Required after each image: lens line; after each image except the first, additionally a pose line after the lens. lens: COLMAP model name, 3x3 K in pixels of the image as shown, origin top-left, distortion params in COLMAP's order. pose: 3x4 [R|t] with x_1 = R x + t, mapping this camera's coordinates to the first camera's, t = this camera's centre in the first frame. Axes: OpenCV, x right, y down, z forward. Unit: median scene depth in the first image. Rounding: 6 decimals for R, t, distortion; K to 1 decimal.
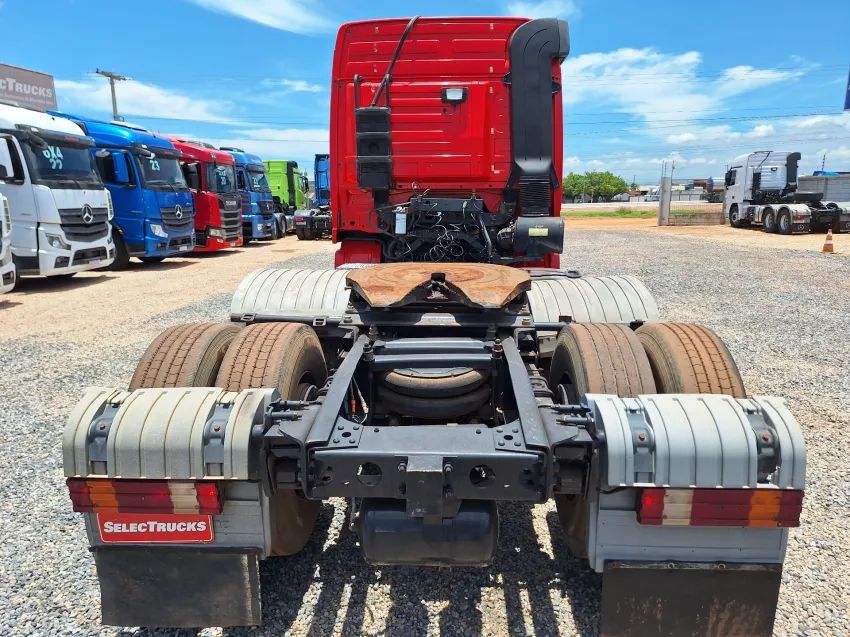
lens RADIAL K [[593.8, 0, 425.0], [0, 593.8, 318.5], [0, 0, 1]] dist [0.068399, -0.092863]
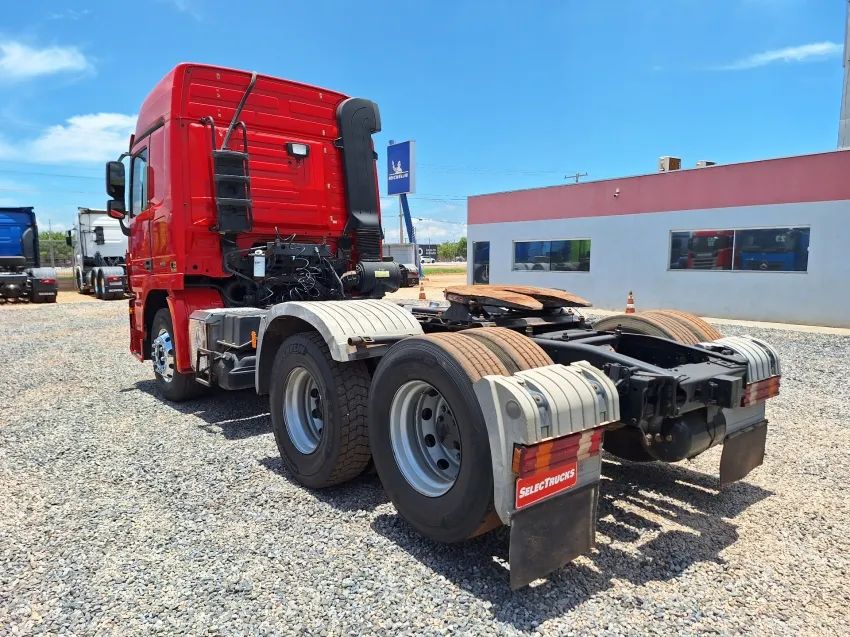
lens RADIAL K [[593.8, 0, 425.0], [0, 593.8, 318.5], [0, 0, 1]] dist [0.068399, -0.092863]
pose [[0.743849, -0.054297, 0.666138, -0.519471], [0.124931, 0.990423, -0.058777, 0.021240], [-0.656567, 0.126943, 0.743509, 0.081975]]
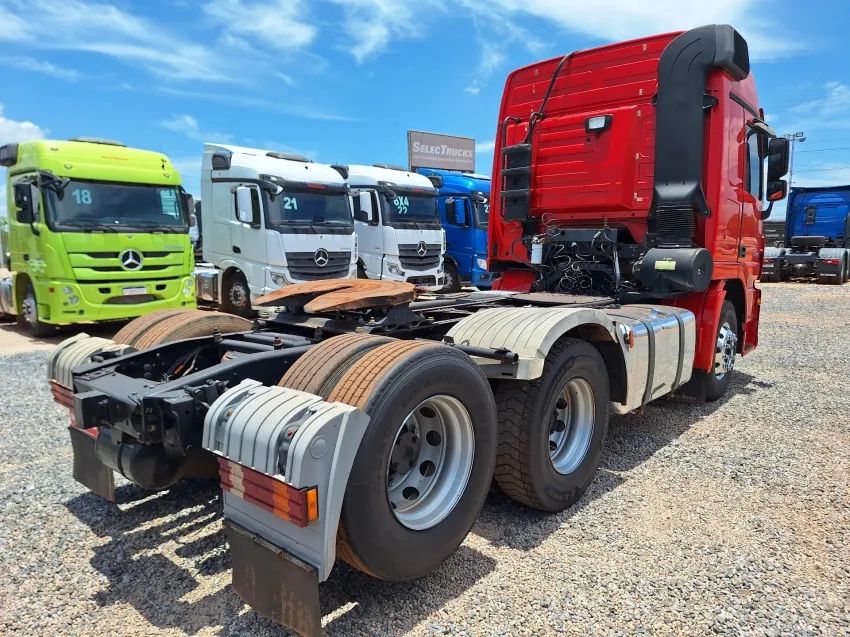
lens RADIAL K [[582.2, 0, 410.6], [0, 582.2, 317.0], [0, 0, 1]] dist [0.065763, -0.084747]
pose [[0.780665, 0.082454, -0.619487, 0.429822], [-0.122845, 0.992165, -0.022750, -0.002859], [0.612757, 0.093861, 0.784677, 0.093703]]
